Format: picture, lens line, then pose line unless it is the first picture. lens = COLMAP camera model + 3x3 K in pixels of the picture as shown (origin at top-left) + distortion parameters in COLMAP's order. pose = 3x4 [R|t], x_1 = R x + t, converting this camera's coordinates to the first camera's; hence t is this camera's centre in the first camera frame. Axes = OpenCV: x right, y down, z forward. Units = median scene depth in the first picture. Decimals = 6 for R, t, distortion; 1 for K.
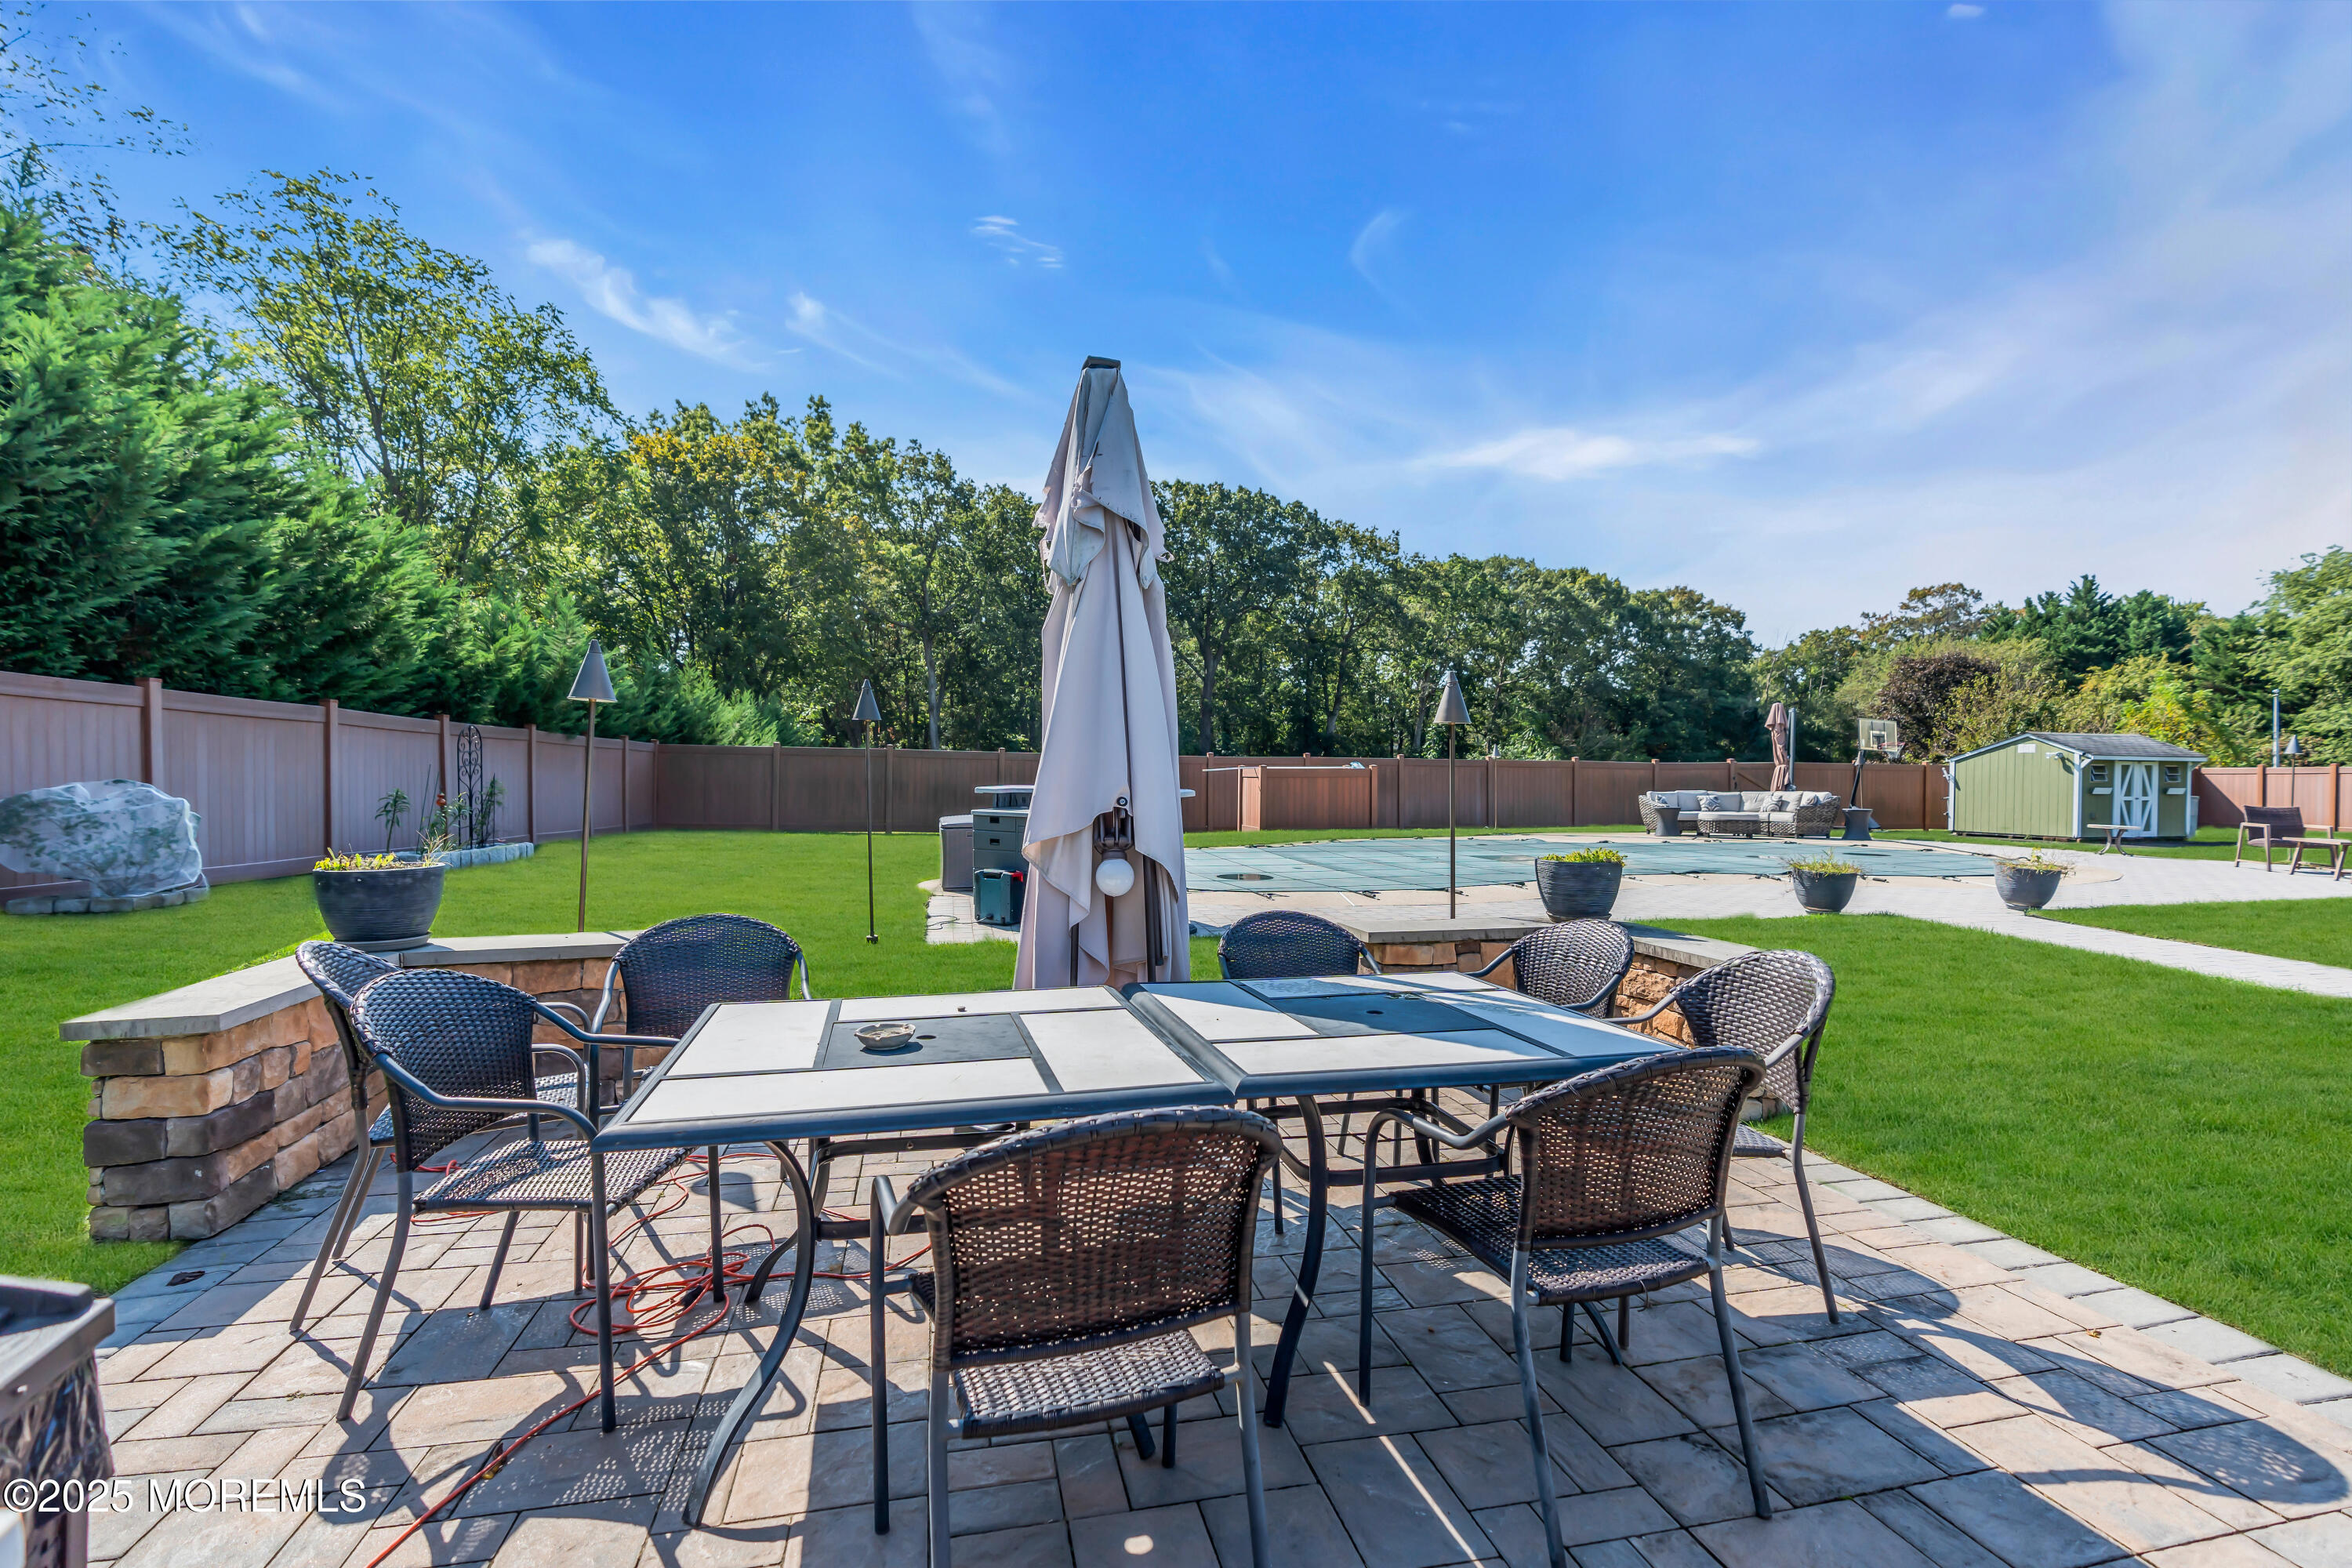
lens RADIAL K [[1060.5, 0, 1179.5], [0, 1060.5, 785.5], [0, 0, 1]] dist [-0.011660, 0.003260]
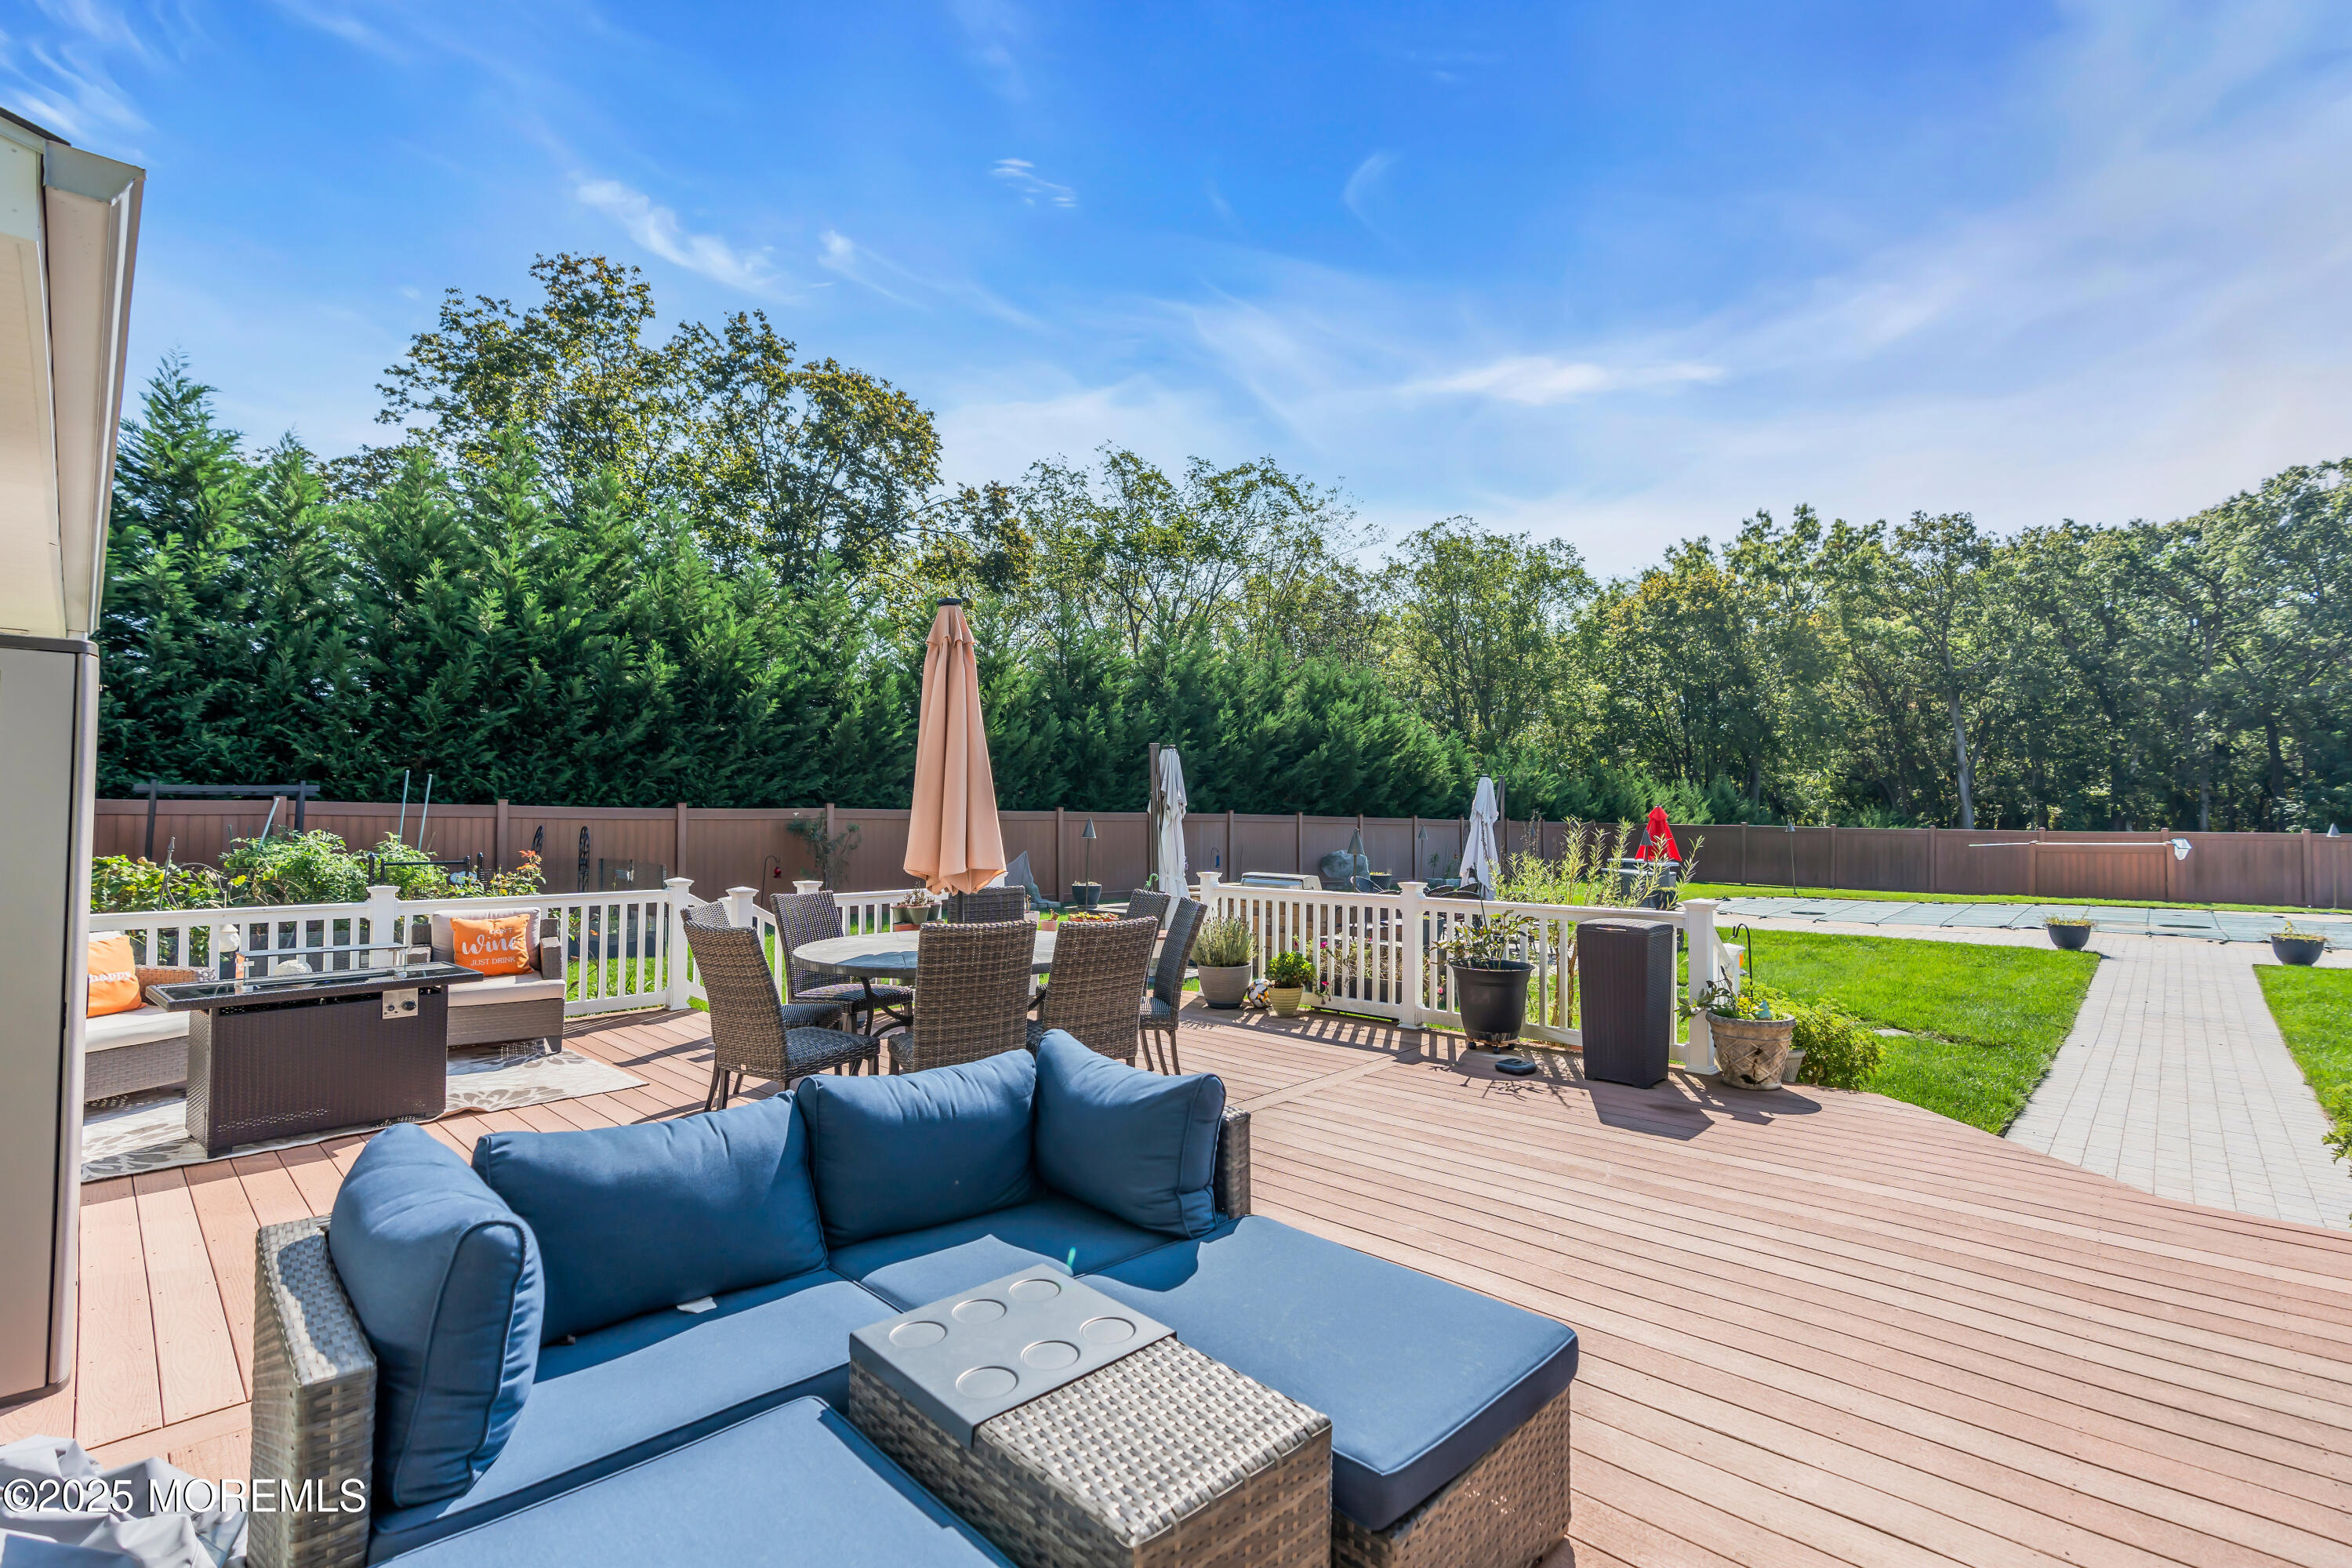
lens RADIAL K [[1060.5, 0, 1177.2], [0, 1060.5, 784.5], [0, 0, 1]] dist [-0.011660, 0.003260]
pose [[0.560408, -0.033169, -0.827552, 0.925514], [-0.005103, 0.999040, -0.043498, -0.039896], [0.828201, 0.028600, 0.559701, -0.846779]]
